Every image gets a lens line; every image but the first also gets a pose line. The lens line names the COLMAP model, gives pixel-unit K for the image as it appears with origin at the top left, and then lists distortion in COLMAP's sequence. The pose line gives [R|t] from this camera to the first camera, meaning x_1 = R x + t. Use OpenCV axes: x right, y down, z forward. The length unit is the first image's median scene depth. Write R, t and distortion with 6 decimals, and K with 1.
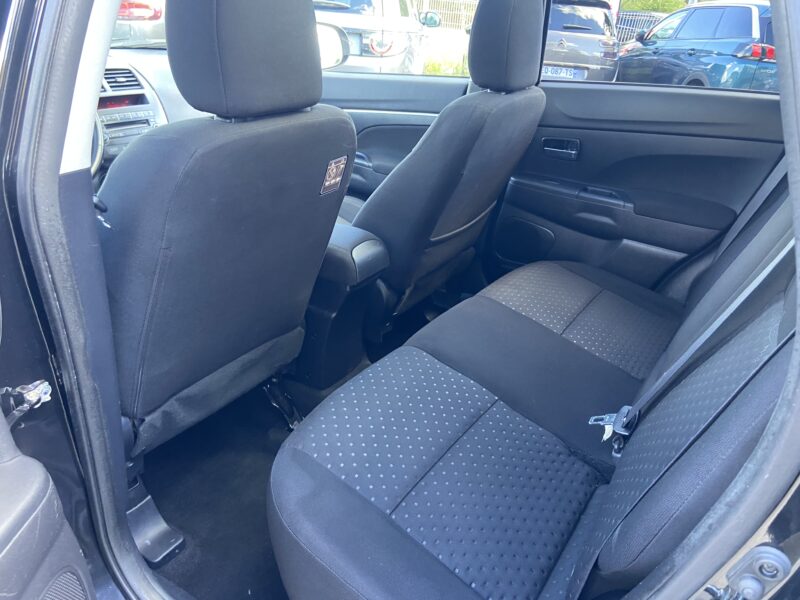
lens RADIAL K [[641.4, 0, 416.8], [0, 641.4, 299.8], [0, 0, 1]] dist [0.165569, -0.244677]
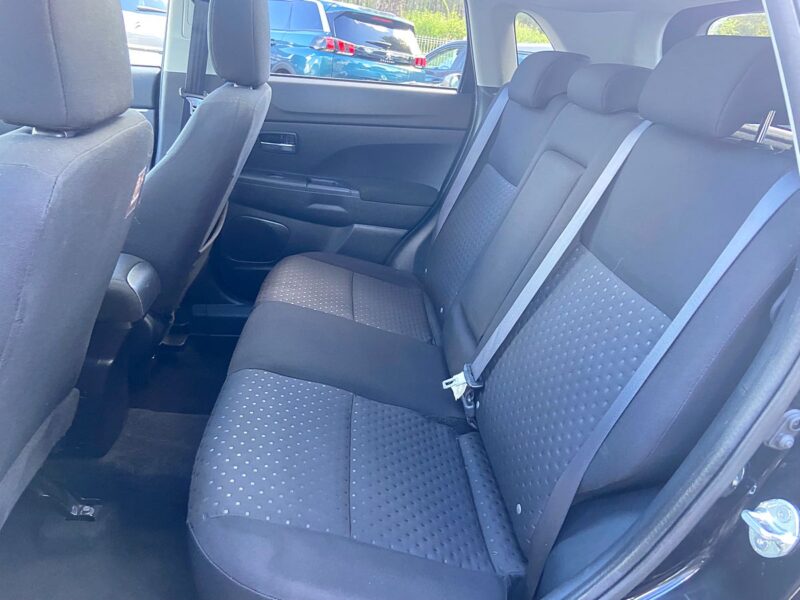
lens RADIAL K [[641.4, 0, 416.8], [0, 641.4, 299.8], [0, 0, 1]] dist [0.165569, -0.244677]
pose [[0.766322, -0.207393, 0.608061, -0.281574], [0.192805, 0.977076, 0.090268, -0.046763], [-0.612843, 0.048062, 0.788741, 0.095912]]
